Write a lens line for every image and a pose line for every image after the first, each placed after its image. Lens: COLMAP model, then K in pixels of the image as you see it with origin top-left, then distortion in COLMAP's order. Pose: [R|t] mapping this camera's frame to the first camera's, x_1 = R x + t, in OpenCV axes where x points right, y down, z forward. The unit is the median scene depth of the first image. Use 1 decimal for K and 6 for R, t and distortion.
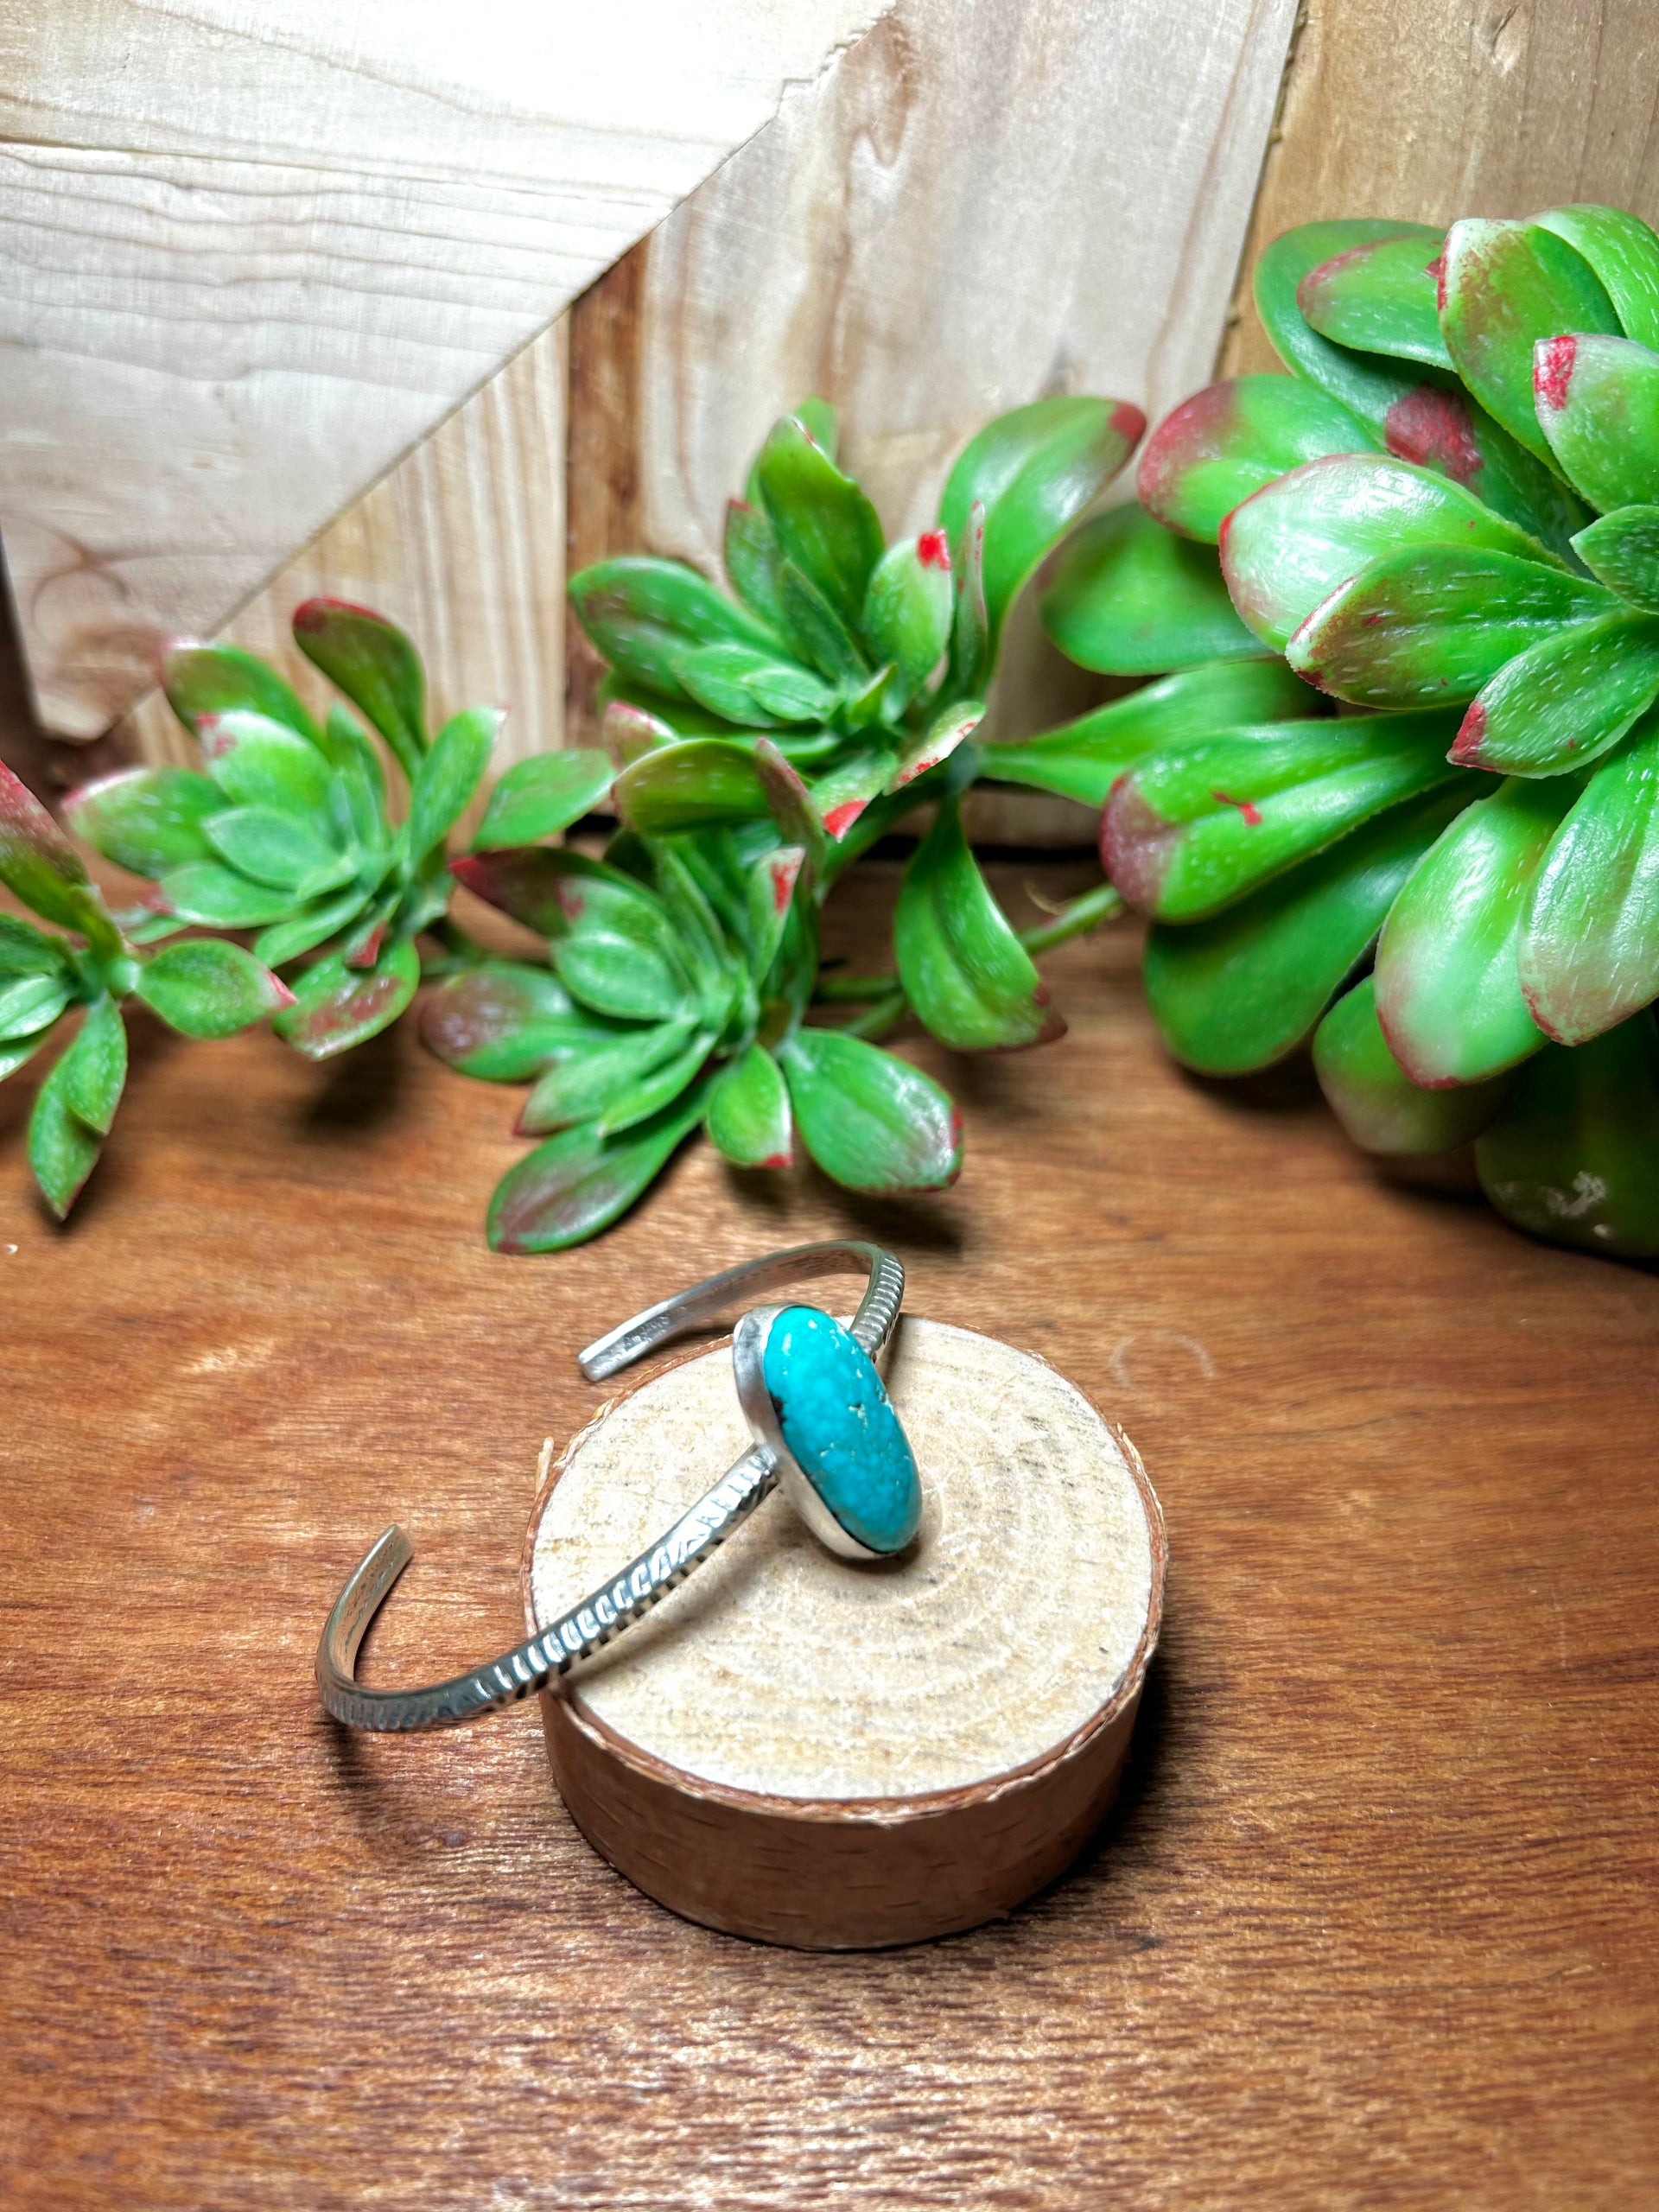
lens RADIAL K [[1676.9, 0, 789.3], [0, 1676.9, 1064.5], [0, 0, 1]] dist [0.007758, -0.019118]
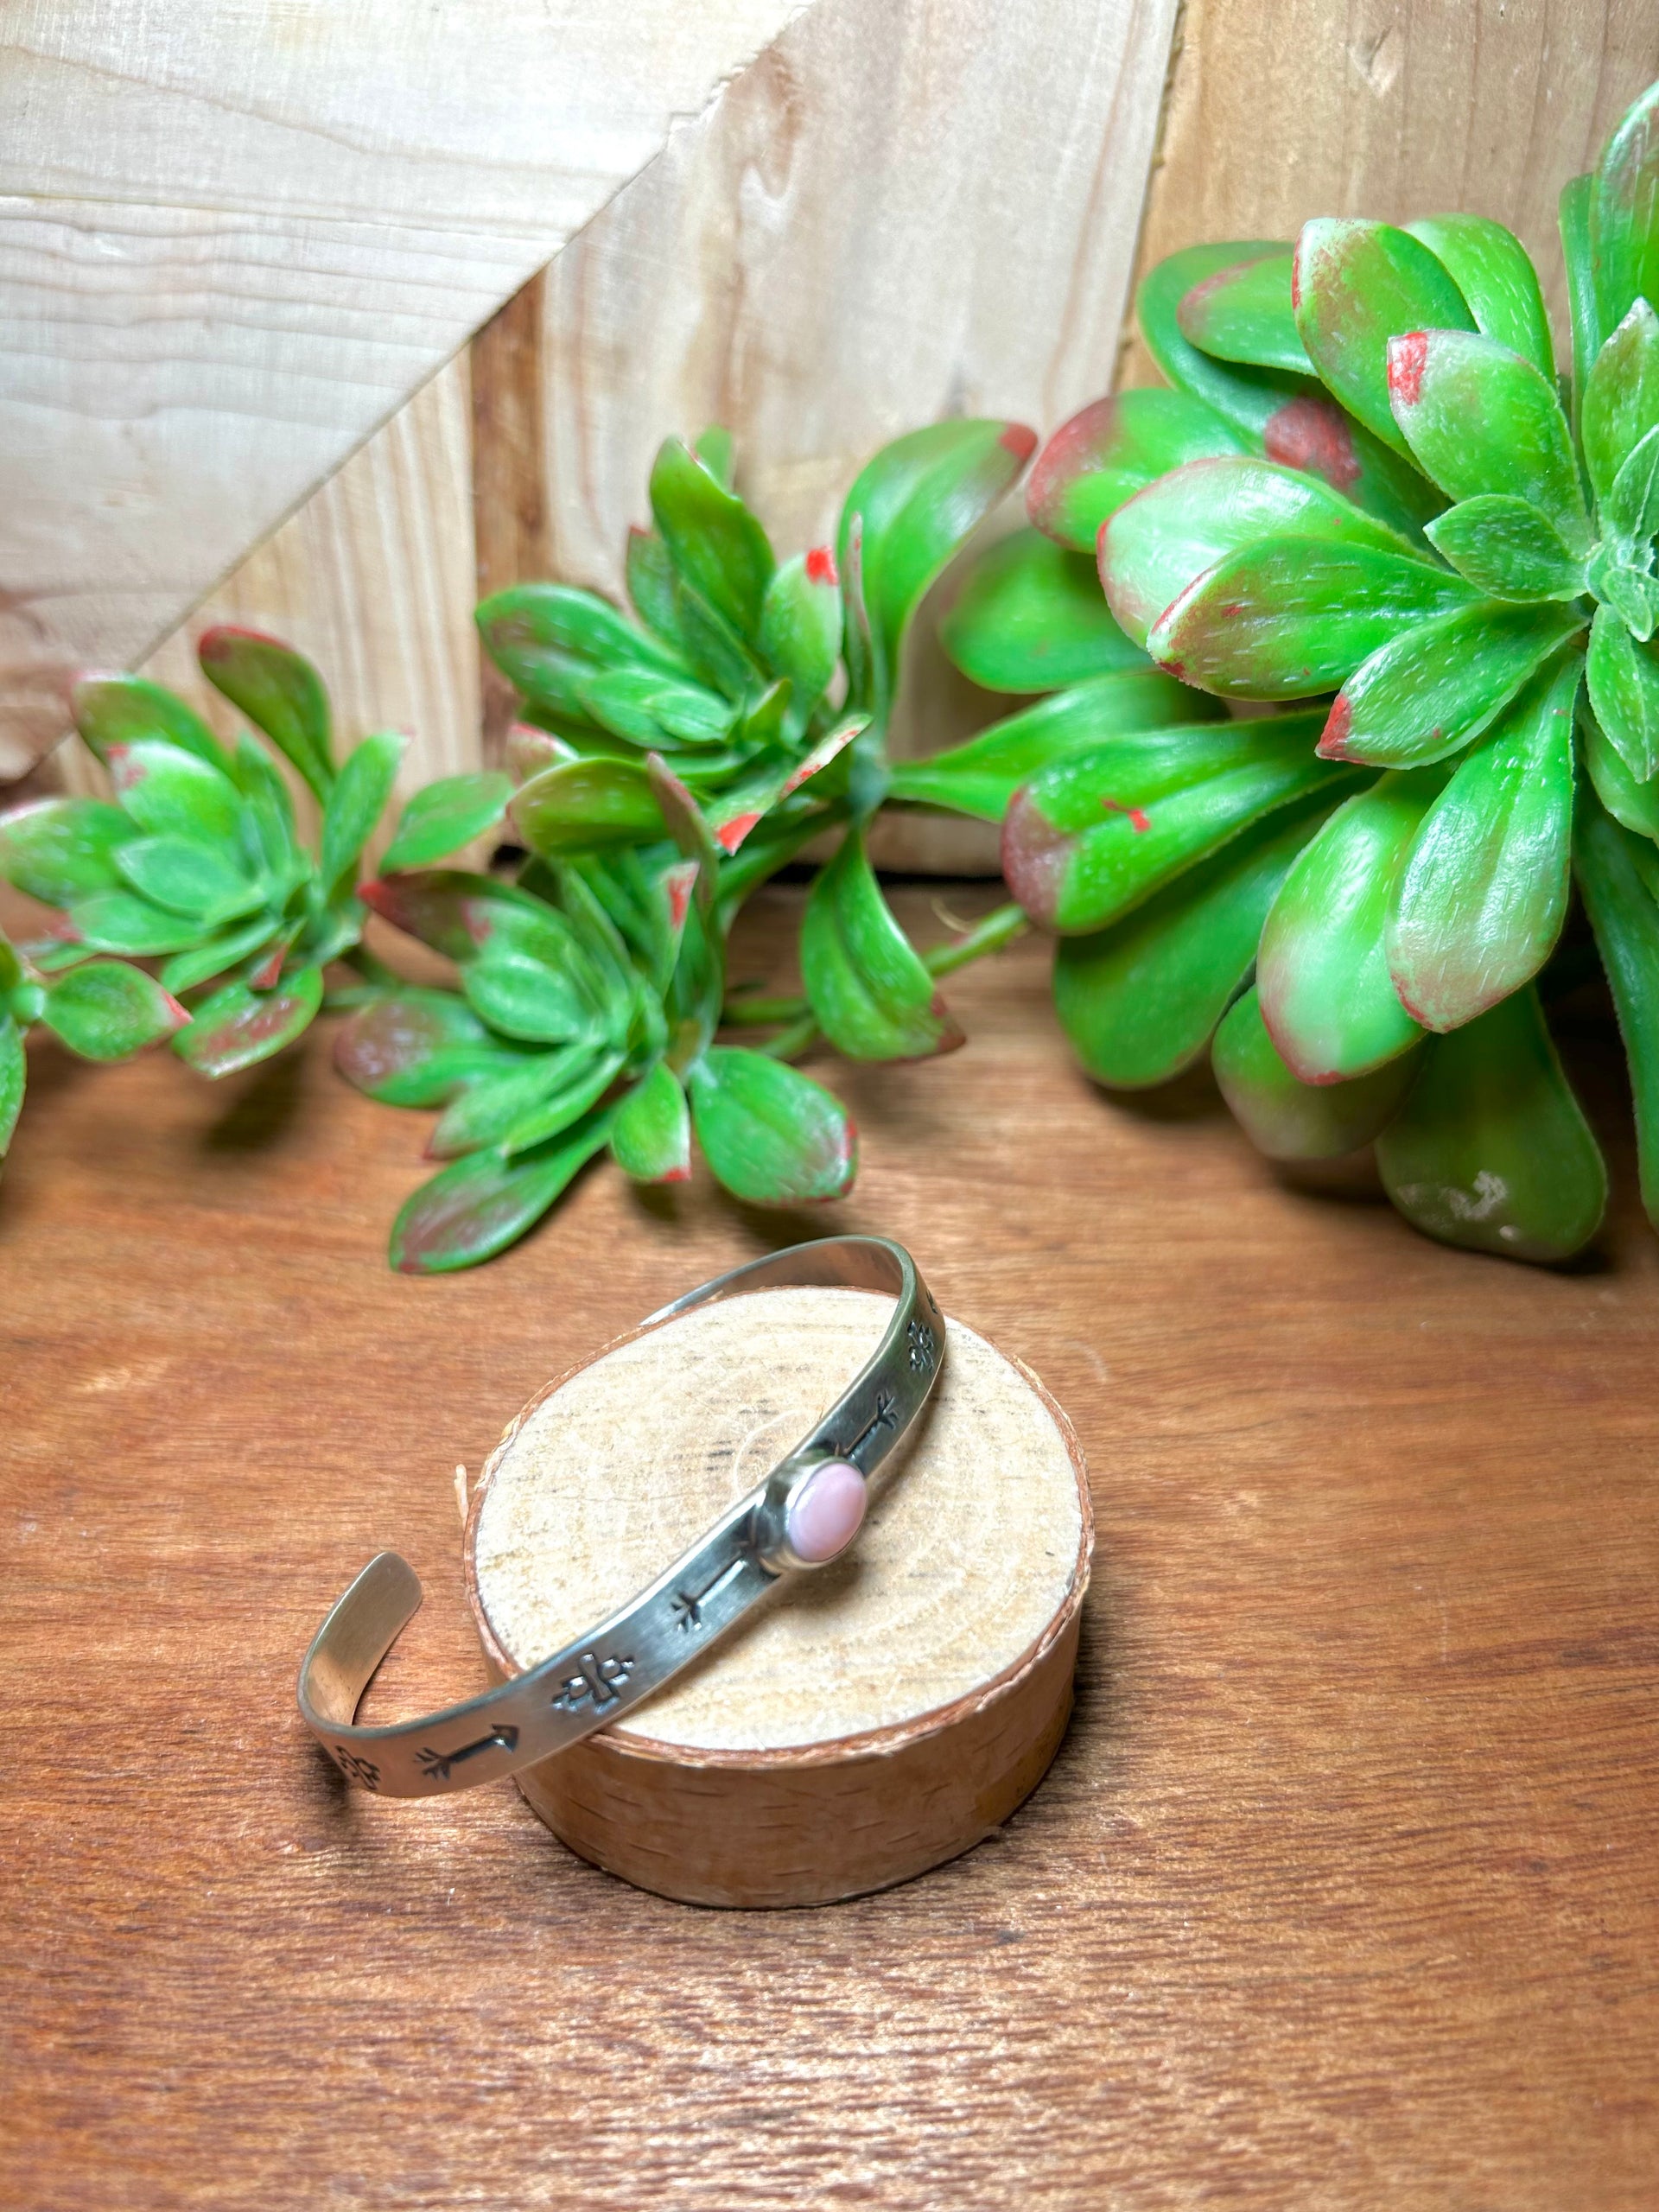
lens RADIAL K [[1674.0, 0, 852.8], [0, 1674.0, 1117.8], [0, 0, 1]] dist [-0.006862, -0.003680]
pose [[0.999882, -0.014934, -0.003606, 0.136639], [0.014851, 0.999643, -0.022214, 0.061712], [0.003936, 0.022158, 0.999747, 0.003123]]
